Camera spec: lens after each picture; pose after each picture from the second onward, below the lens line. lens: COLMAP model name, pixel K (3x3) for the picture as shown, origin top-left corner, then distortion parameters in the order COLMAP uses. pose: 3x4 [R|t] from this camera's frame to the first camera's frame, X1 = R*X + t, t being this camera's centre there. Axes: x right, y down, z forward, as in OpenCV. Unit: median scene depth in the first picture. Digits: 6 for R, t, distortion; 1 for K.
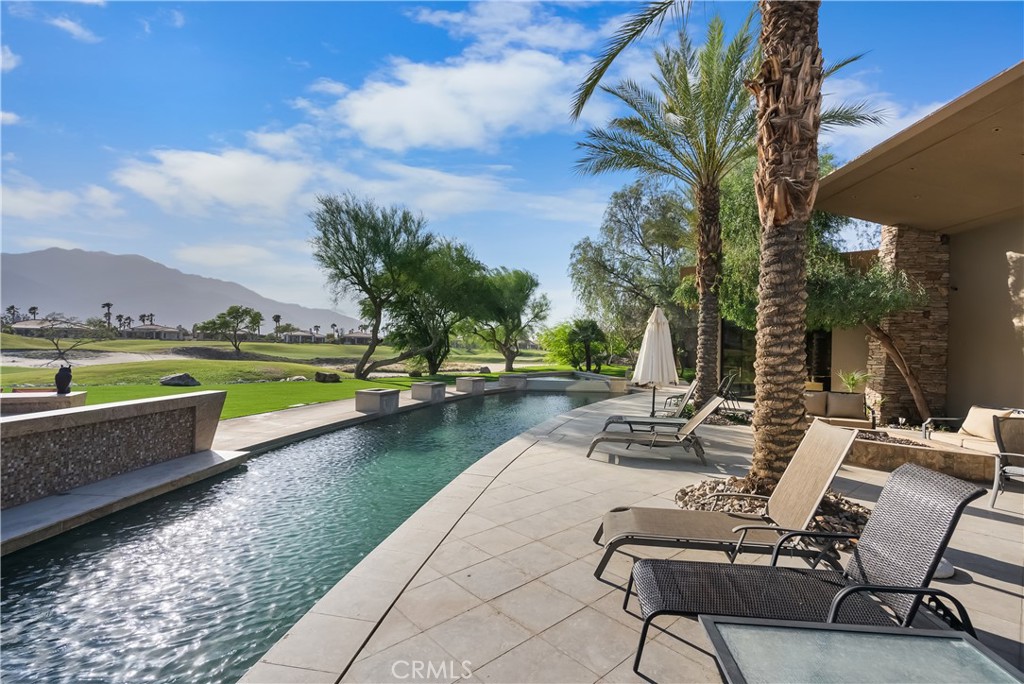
lens RADIAL K [[467.4, 0, 514.7], [0, 467.4, 340.9], [0, 0, 1]] dist [-0.007945, 0.004141]
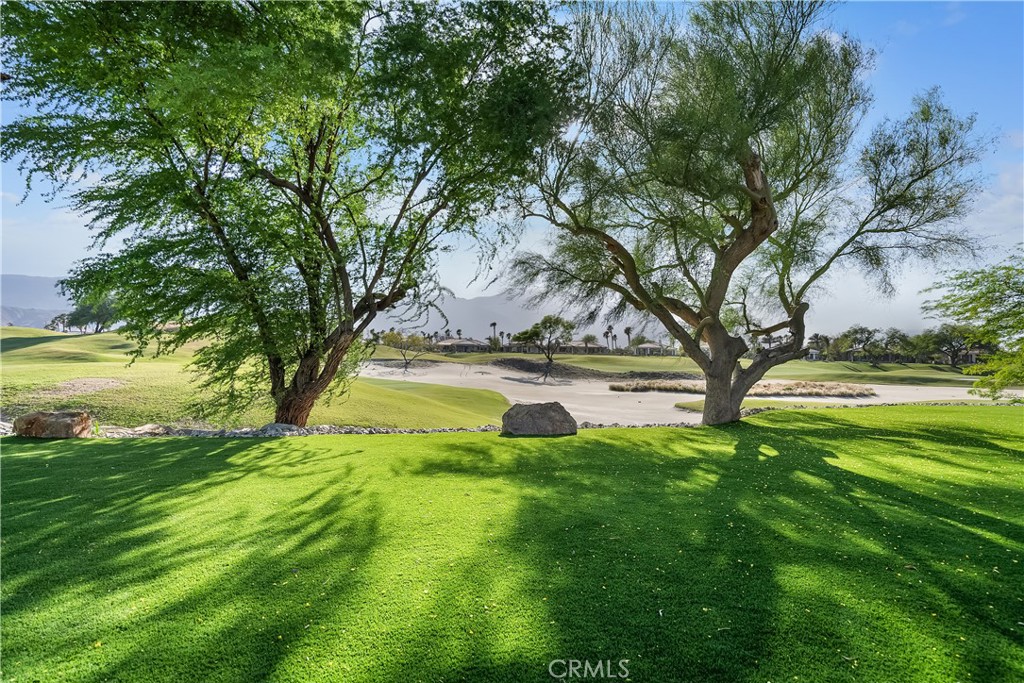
lens RADIAL K [[467.4, 0, 514.0], [0, 467.4, 345.1], [0, 0, 1]] dist [-0.007945, 0.004141]
pose [[0.695890, -0.024517, -0.717730, 0.089254], [0.007256, 0.999606, -0.027110, 0.031384], [0.718112, 0.013658, 0.695794, 0.781050]]
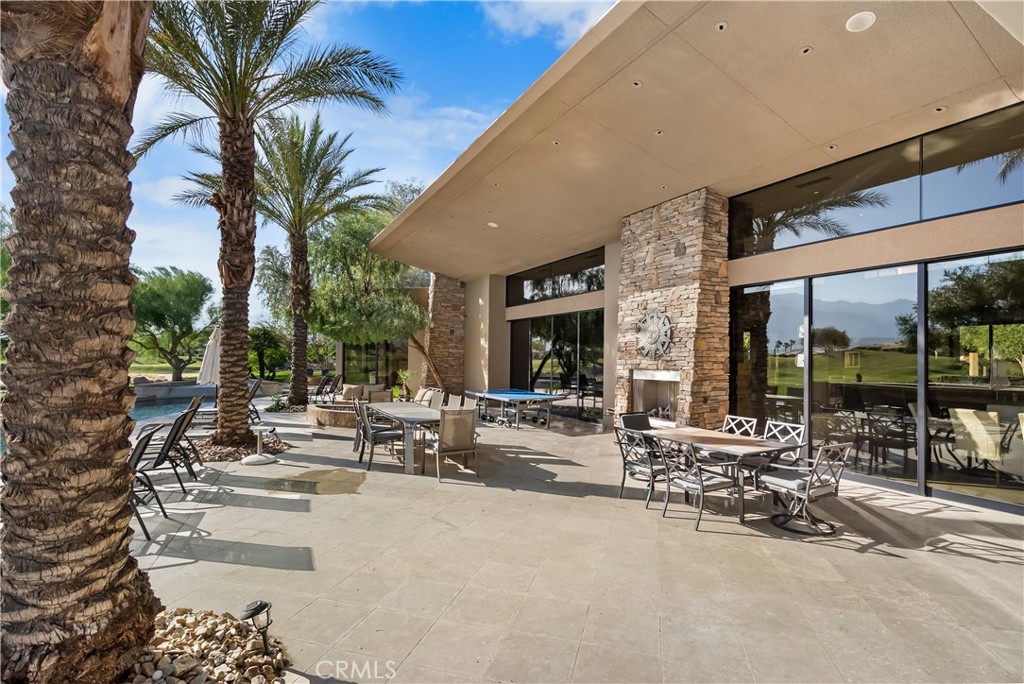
lens RADIAL K [[467.4, 0, 507.3], [0, 467.4, 349.3], [0, 0, 1]] dist [-0.007945, 0.004141]
pose [[0.856709, -0.006748, 0.515756, 0.076651], [0.002881, 0.999961, 0.008299, -0.003949], [-0.515792, -0.005624, 0.856695, -0.141345]]
